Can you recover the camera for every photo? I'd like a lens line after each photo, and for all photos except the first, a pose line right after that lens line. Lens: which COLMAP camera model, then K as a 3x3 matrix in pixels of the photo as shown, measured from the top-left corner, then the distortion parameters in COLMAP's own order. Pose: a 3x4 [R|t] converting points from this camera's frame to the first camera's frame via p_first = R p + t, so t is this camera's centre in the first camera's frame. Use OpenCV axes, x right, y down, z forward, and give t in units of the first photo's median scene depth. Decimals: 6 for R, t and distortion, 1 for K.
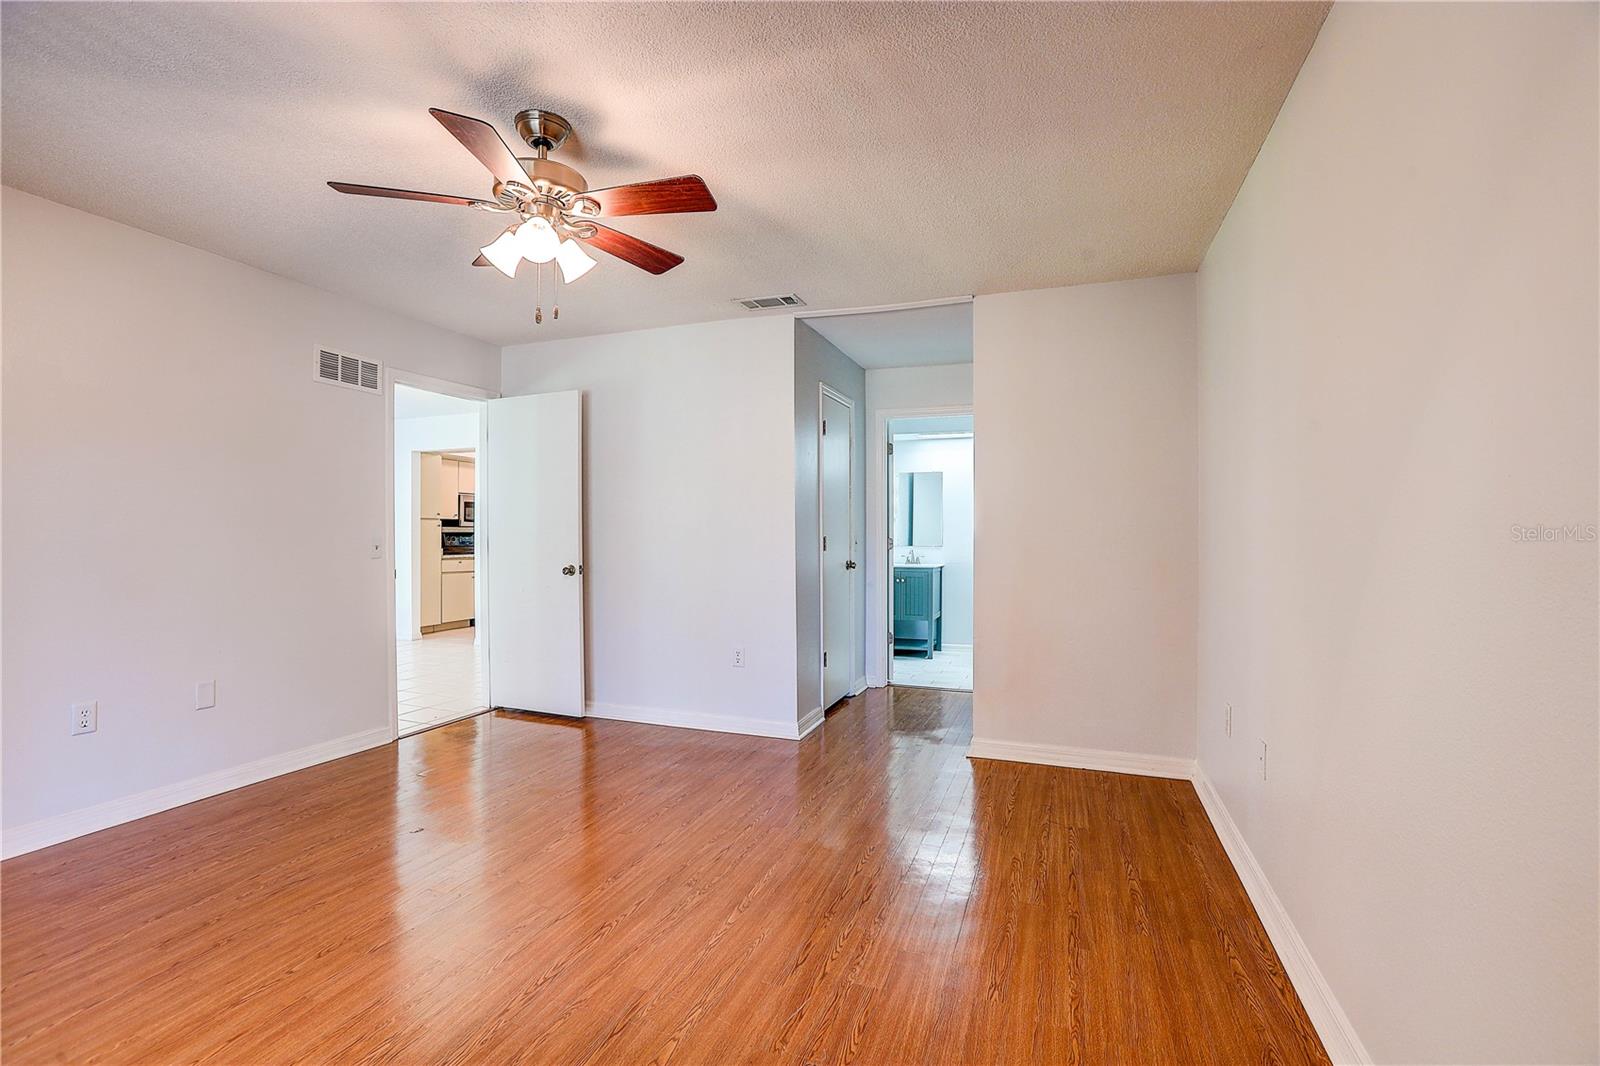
lens RADIAL K [[725.1, 0, 800.0], [0, 725.1, 533.0], [0, 0, 1]] dist [-0.064321, 0.028285]
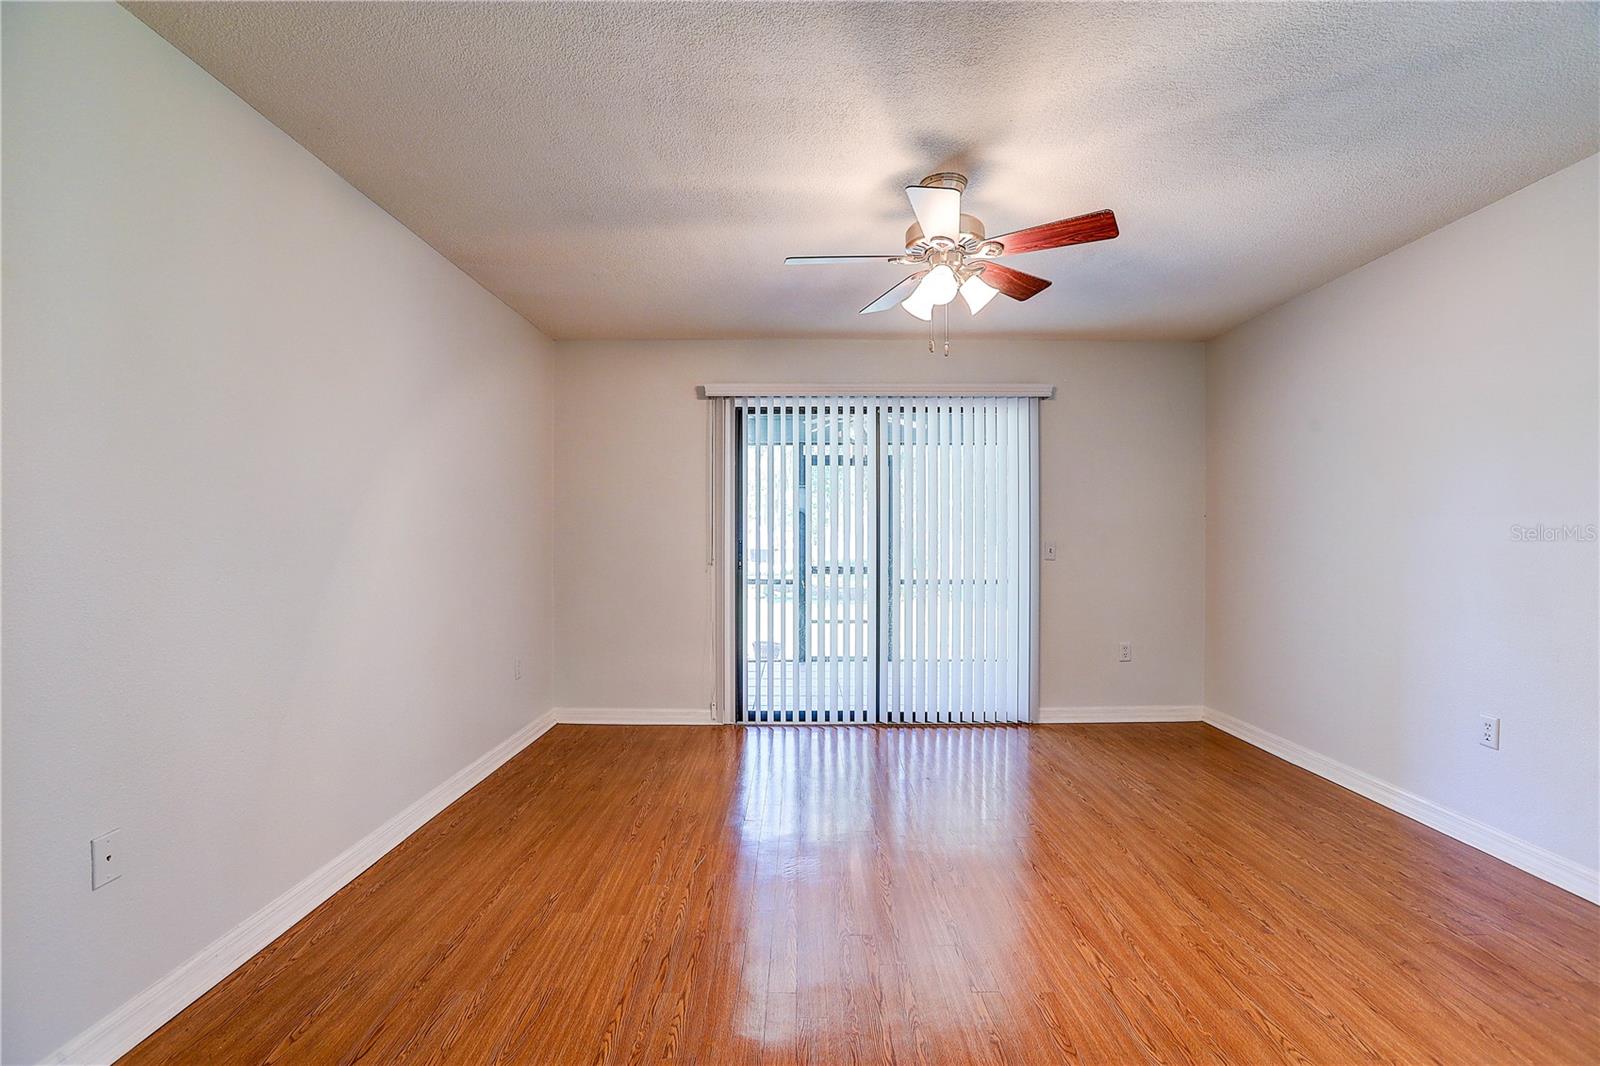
lens RADIAL K [[725.1, 0, 800.0], [0, 725.1, 533.0], [0, 0, 1]] dist [-0.064321, 0.028285]
pose [[-0.938926, -0.001843, -0.344114, 0.243537], [-0.000591, 0.999993, -0.003744, -0.005380], [0.344118, -0.003312, -0.938921, 1.923110]]
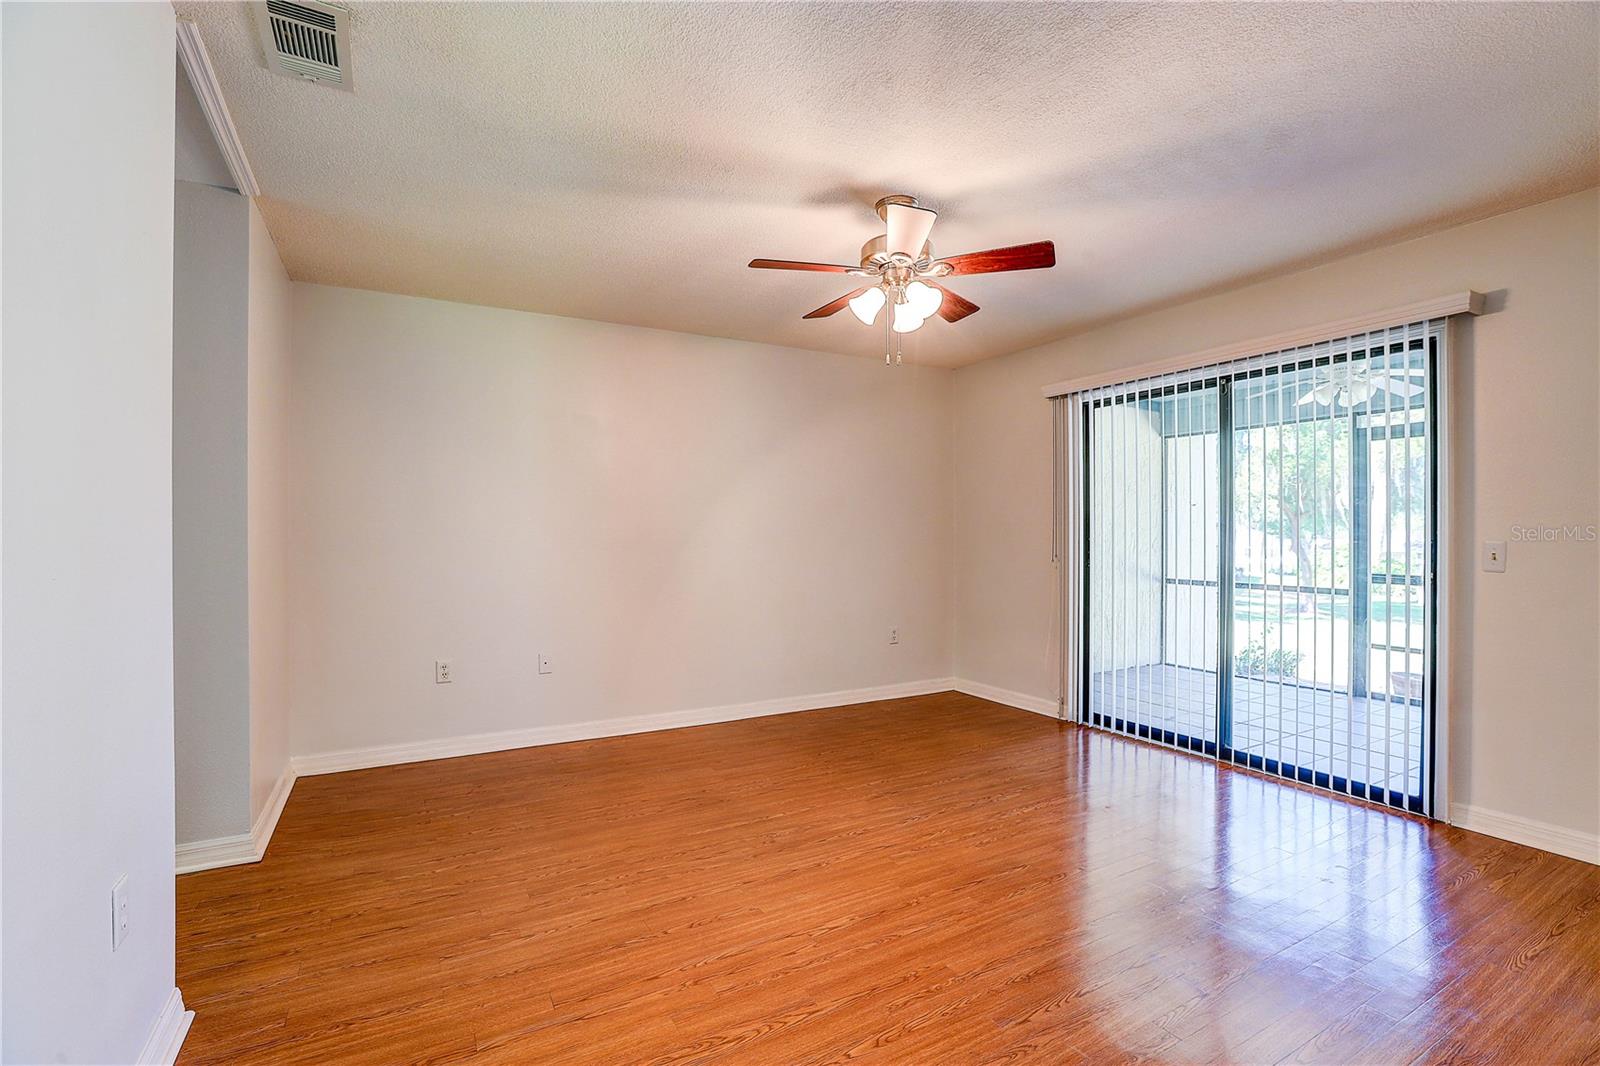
lens RADIAL K [[725.1, 0, 800.0], [0, 725.1, 533.0], [0, 0, 1]] dist [-0.064321, 0.028285]
pose [[-0.762447, -0.001025, 0.647050, -1.001710], [-0.000130, 0.999999, 0.001431, -0.007903], [-0.647050, 0.001007, -0.762447, 1.979687]]
